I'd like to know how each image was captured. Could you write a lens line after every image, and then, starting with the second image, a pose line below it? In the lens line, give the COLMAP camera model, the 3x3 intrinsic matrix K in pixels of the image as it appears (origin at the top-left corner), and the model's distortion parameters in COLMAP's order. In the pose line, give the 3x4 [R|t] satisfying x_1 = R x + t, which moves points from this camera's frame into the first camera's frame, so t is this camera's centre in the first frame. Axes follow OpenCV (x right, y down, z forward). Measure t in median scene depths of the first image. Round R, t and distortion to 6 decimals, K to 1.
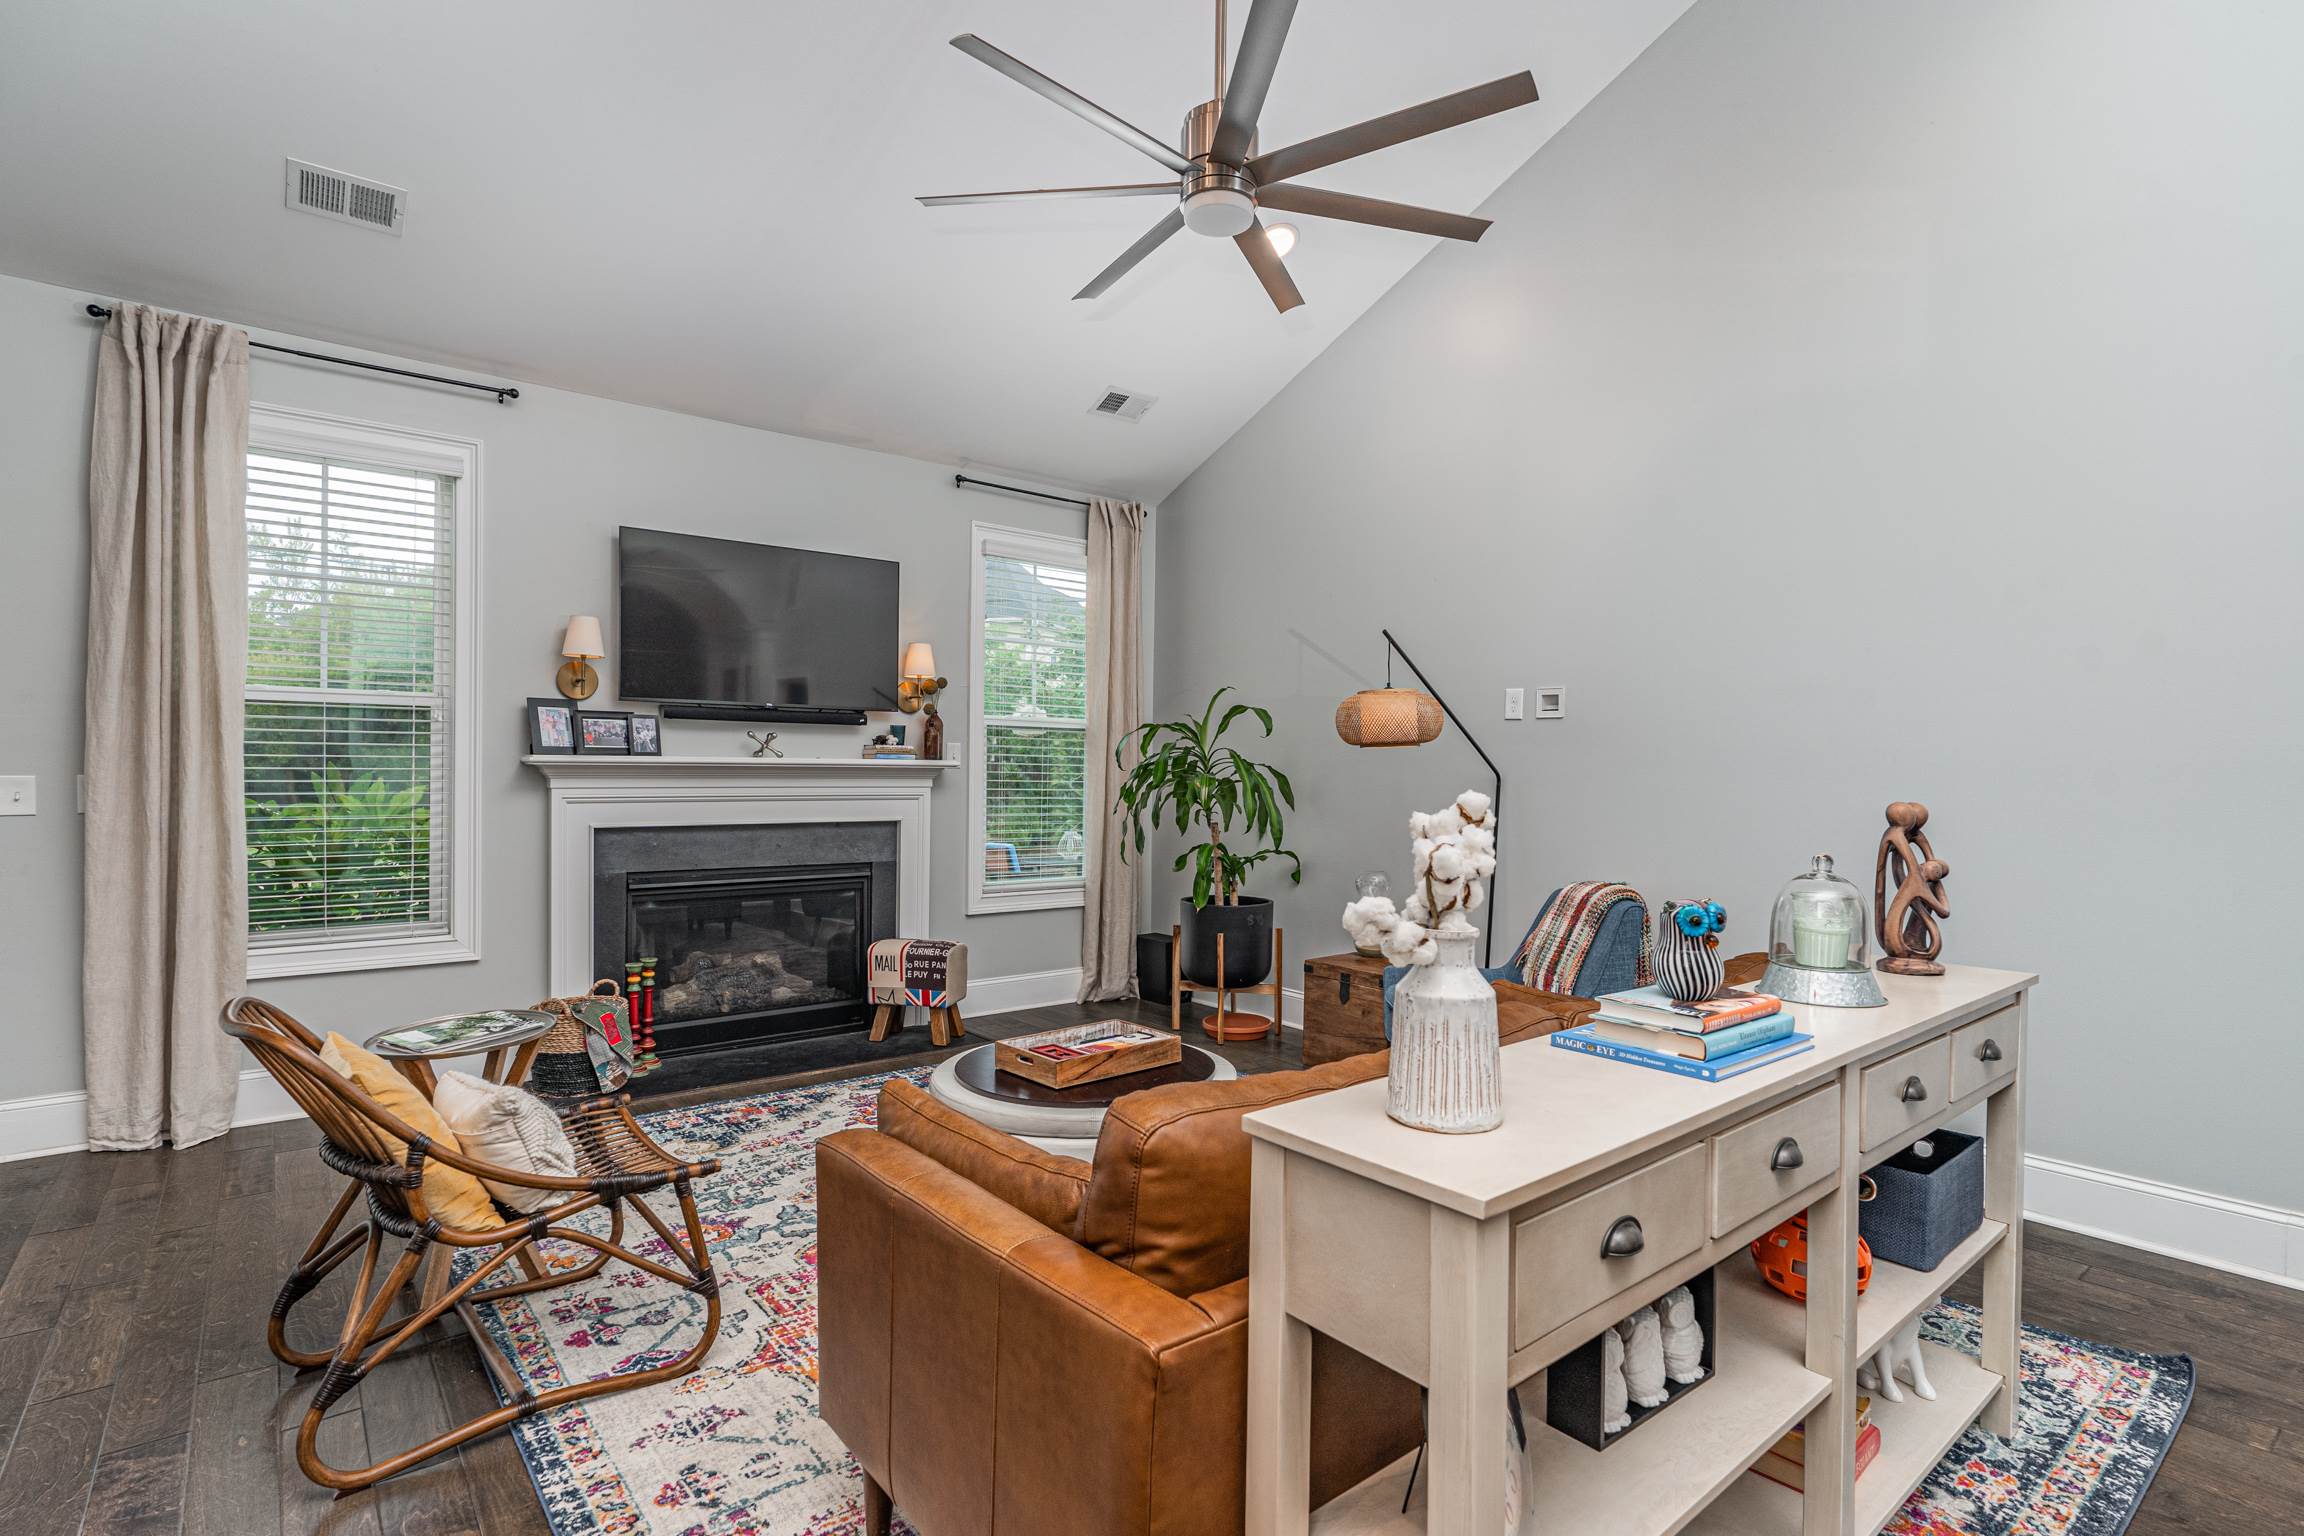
lens RADIAL K [[1111.1, 0, 1165.5], [0, 1111.1, 781.8], [0, 0, 1]] dist [-0.005325, 0.000015]
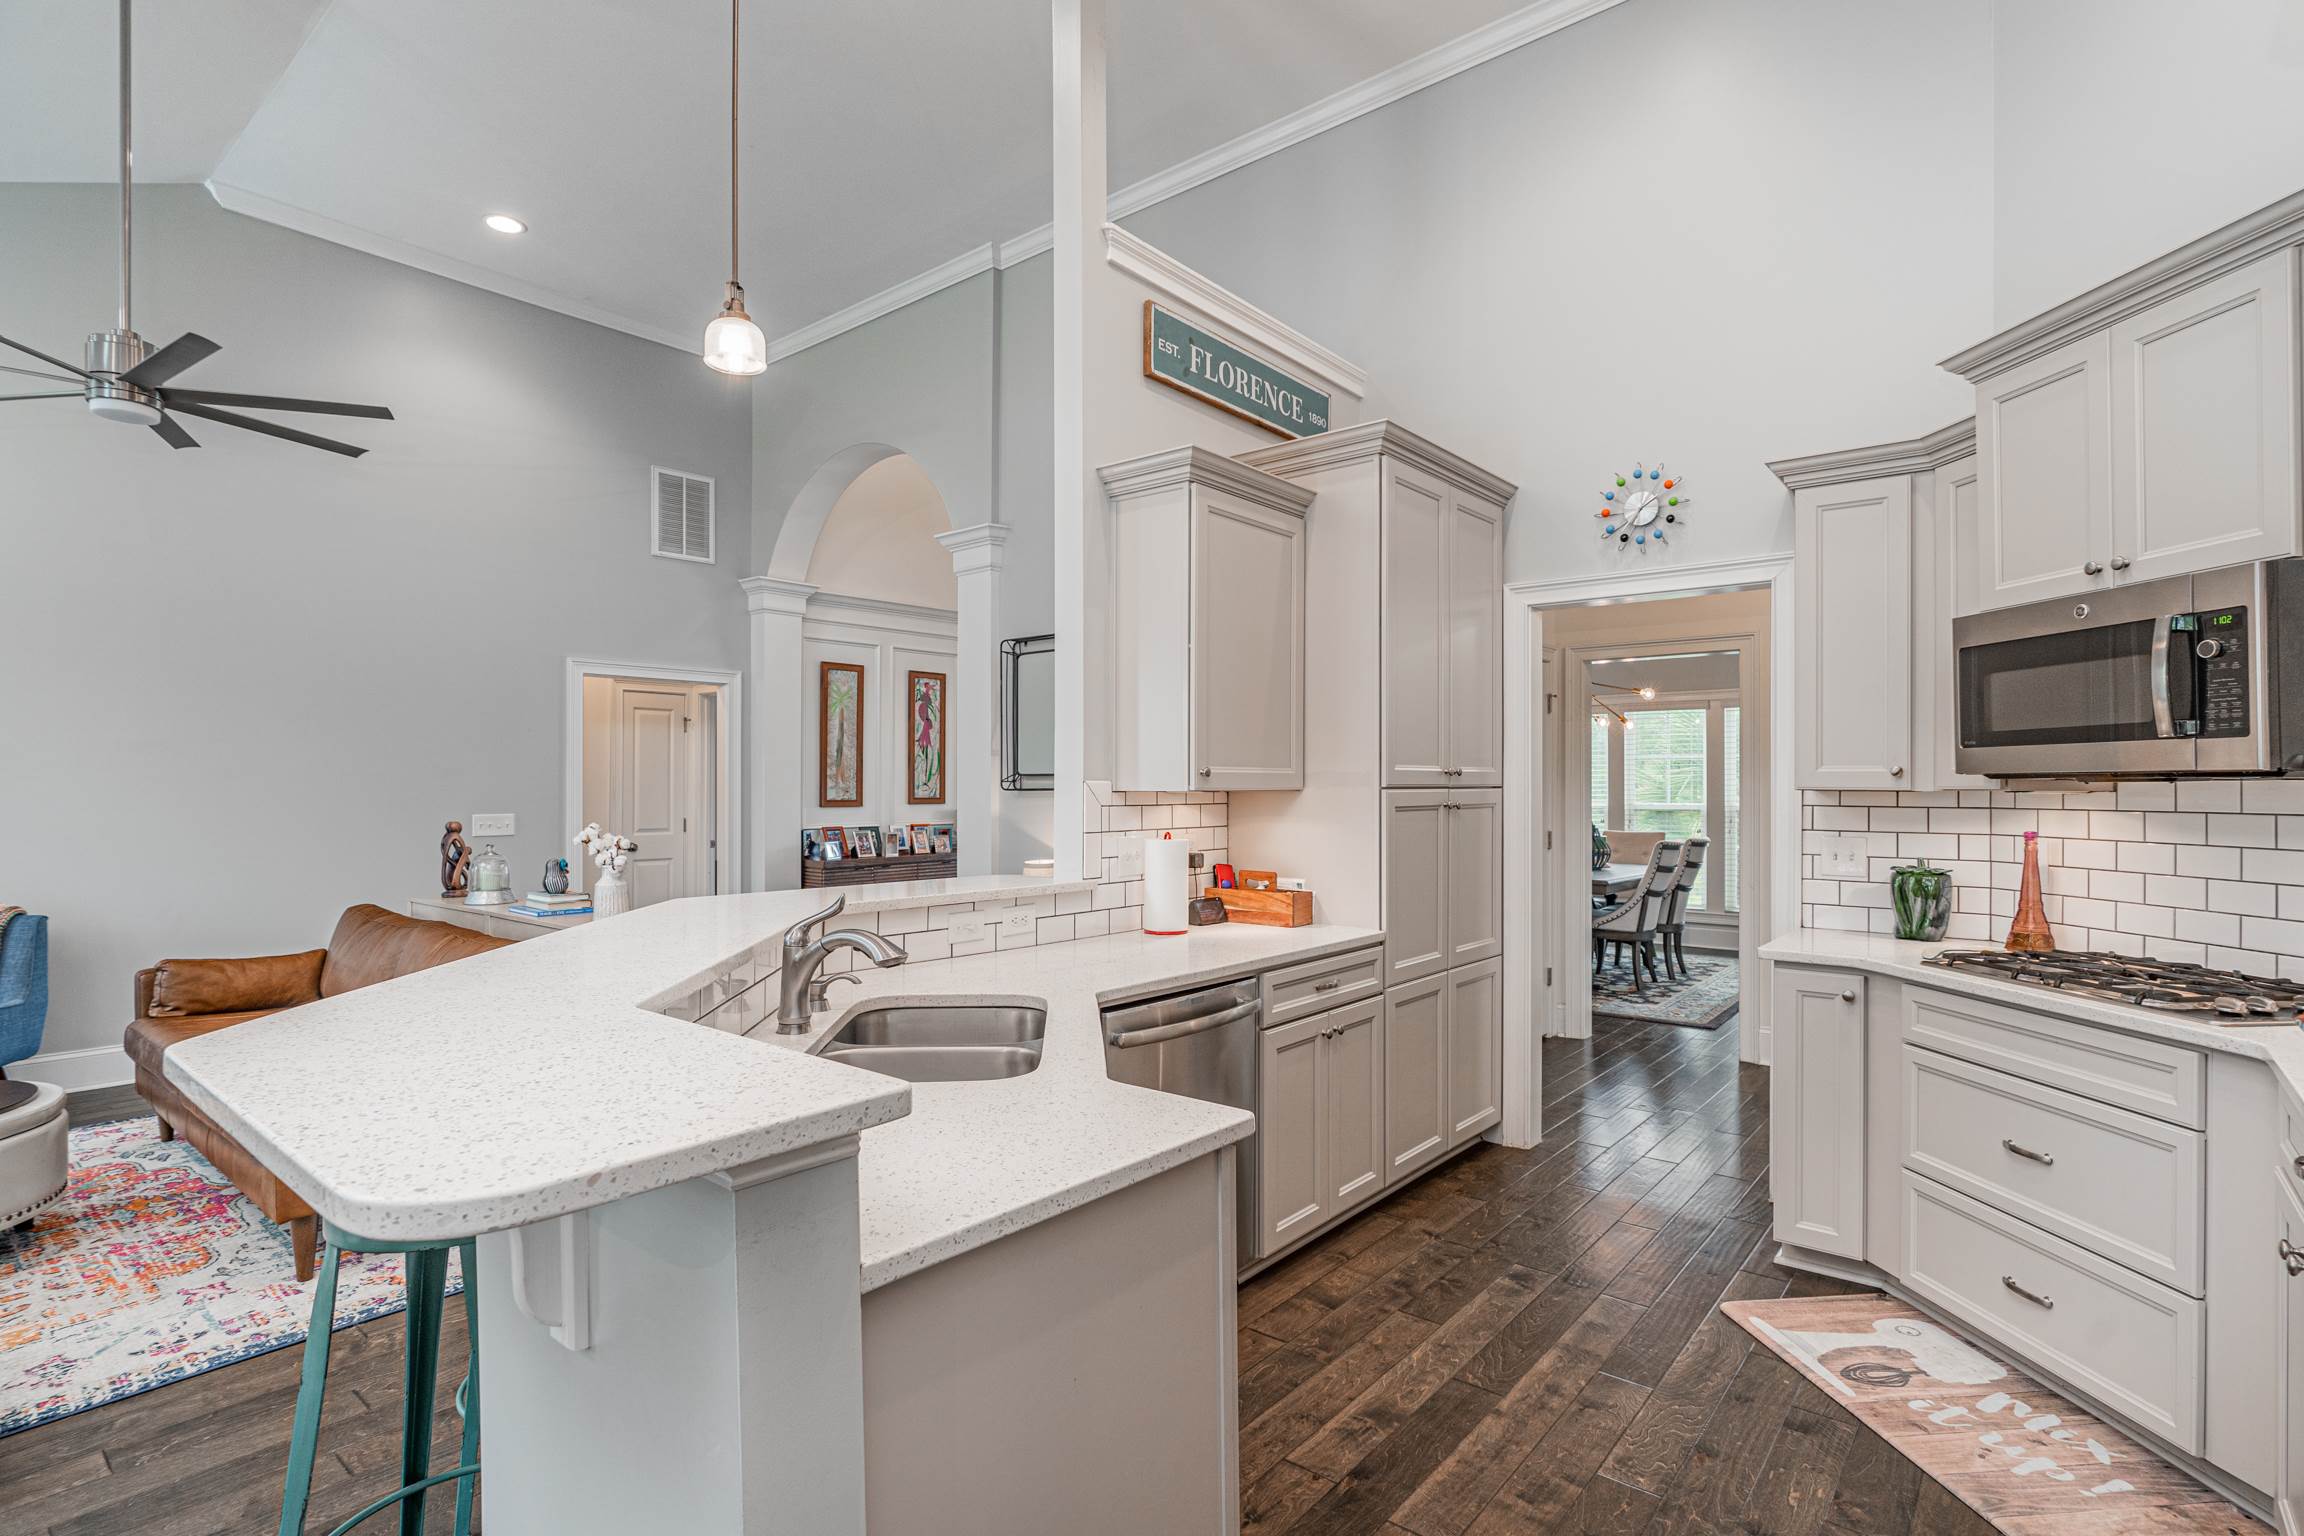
lens RADIAL K [[1120.2, 0, 1165.3], [0, 1120.2, 777.9], [0, 0, 1]] dist [-0.001705, 0.000180]
pose [[-0.196498, -0.005779, 0.980487, -0.873700], [0.006417, 0.999954, 0.007180, -0.035981], [-0.980483, 0.007703, -0.196452, 0.014645]]
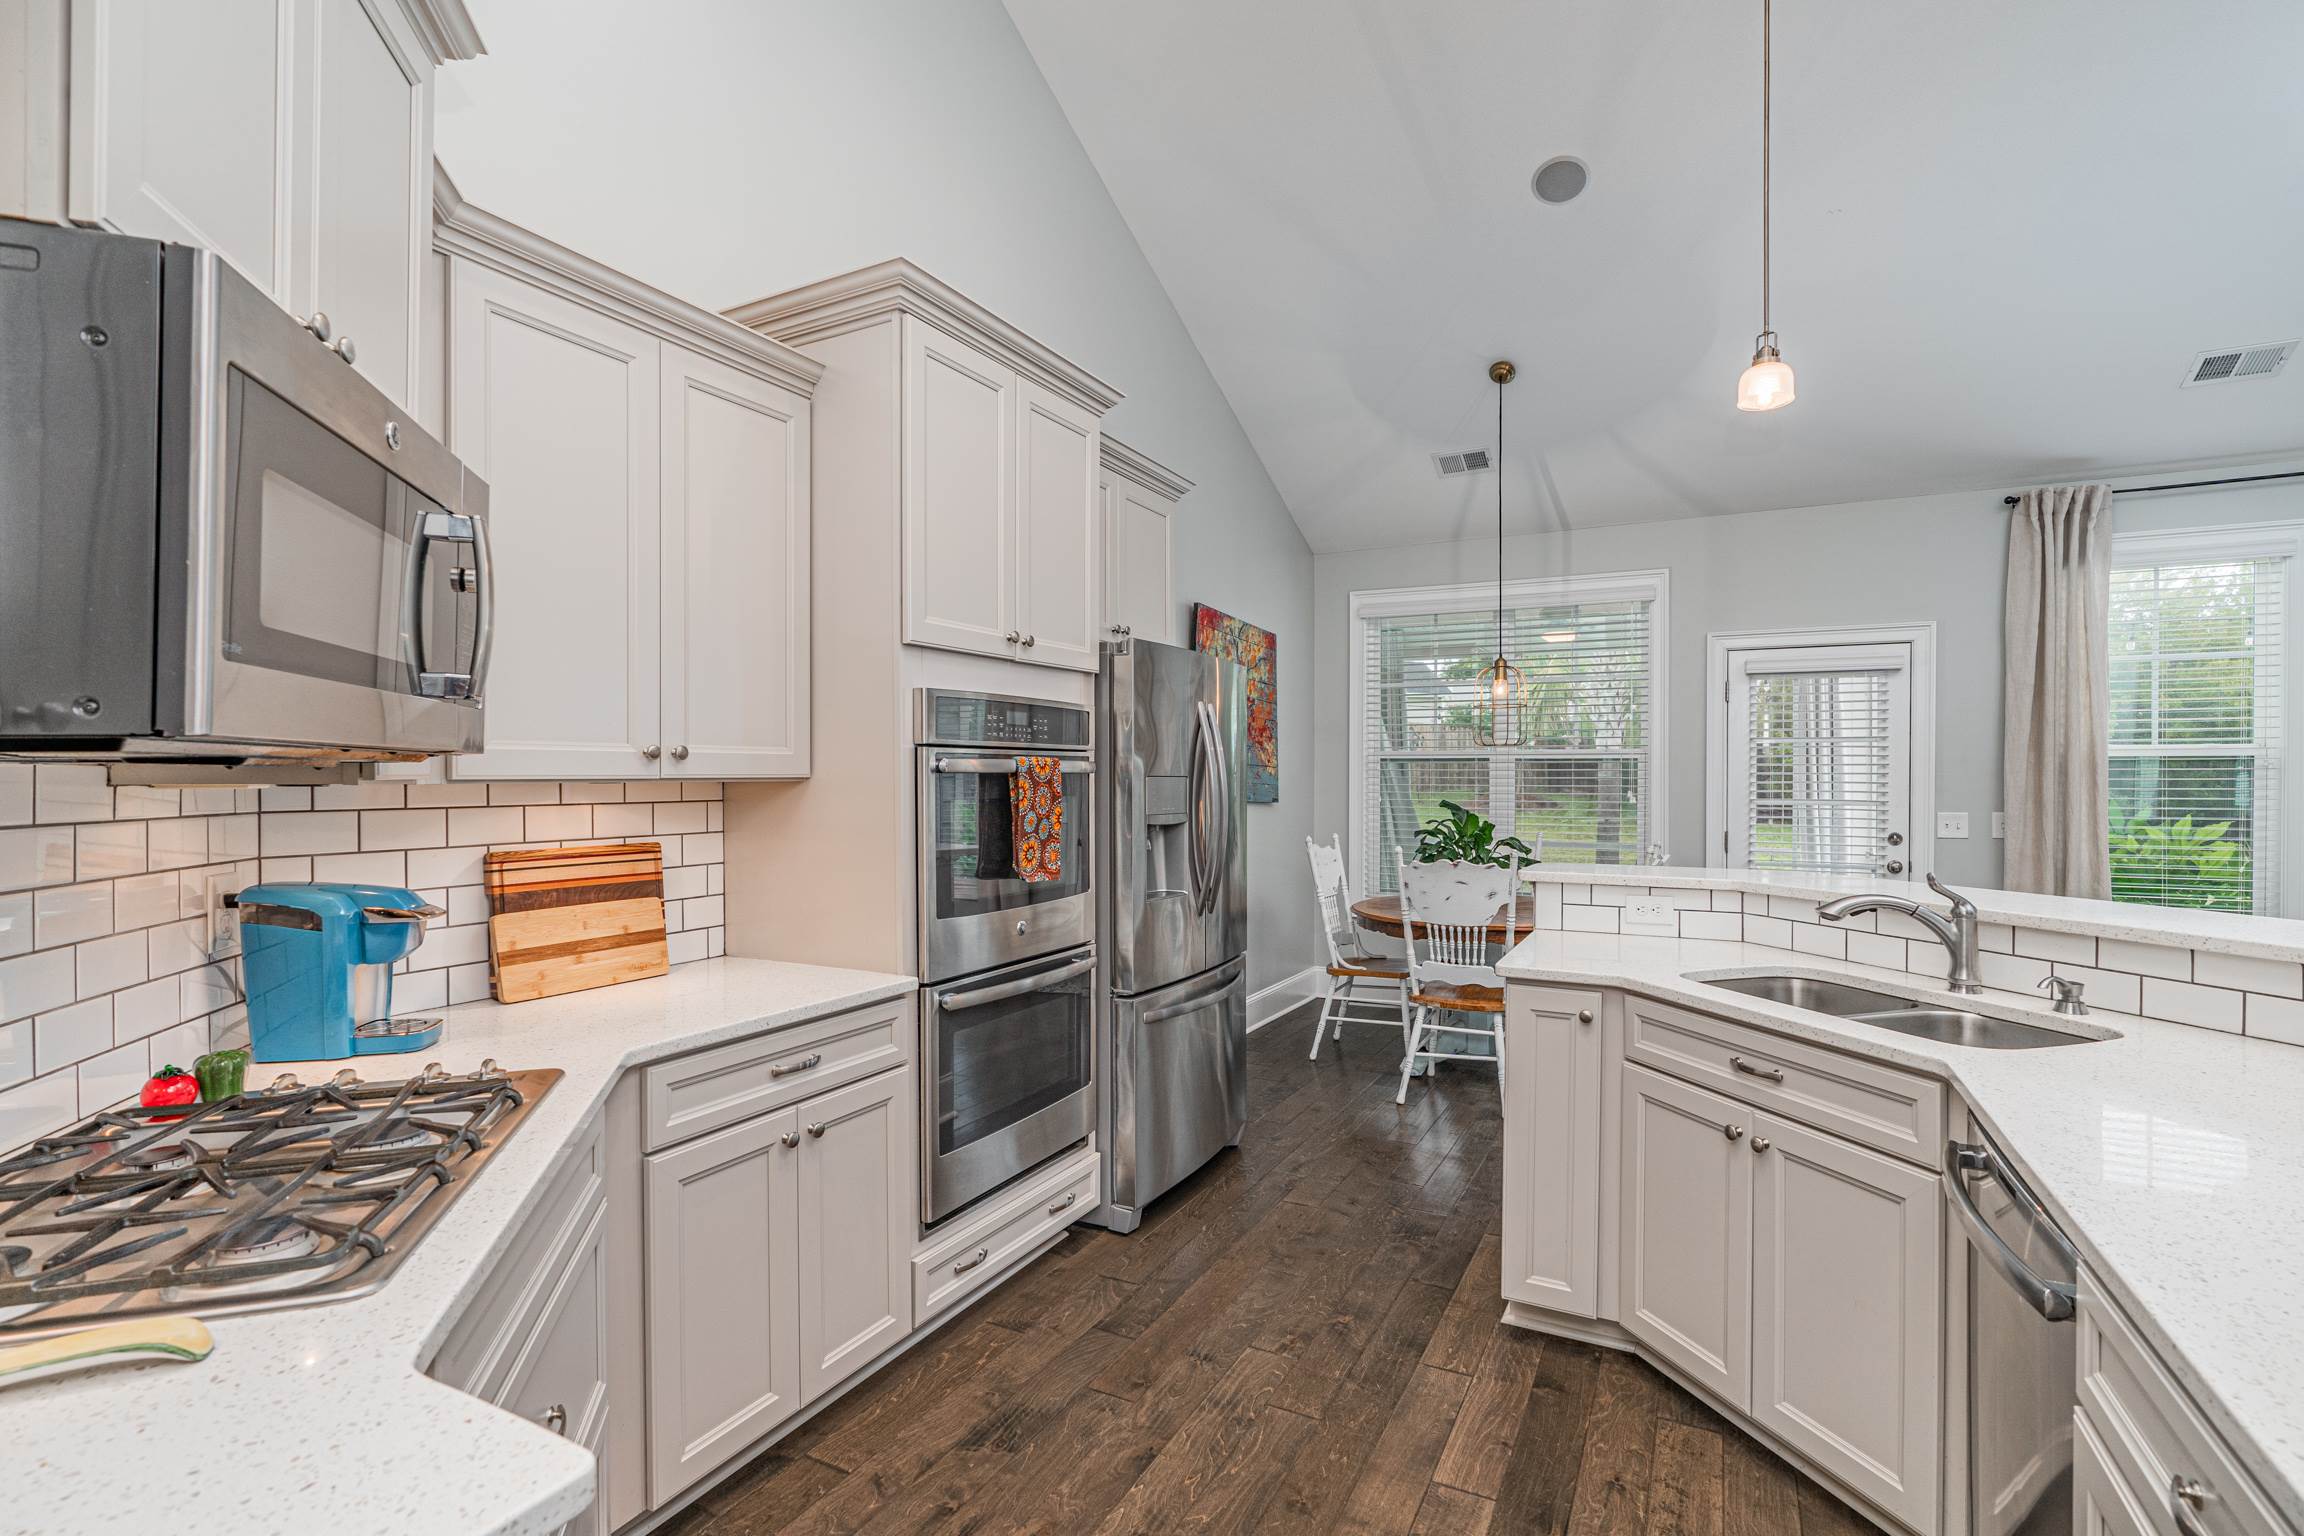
lens RADIAL K [[1075.4, 0, 1167.5], [0, 1075.4, 779.3], [0, 0, 1]] dist [-0.000233, 0.005405]
pose [[0.406689, -0.007518, -0.913536, -0.083179], [-0.006089, 0.999922, -0.010940, -0.022303], [0.913547, 0.010011, 0.406611, -0.477178]]
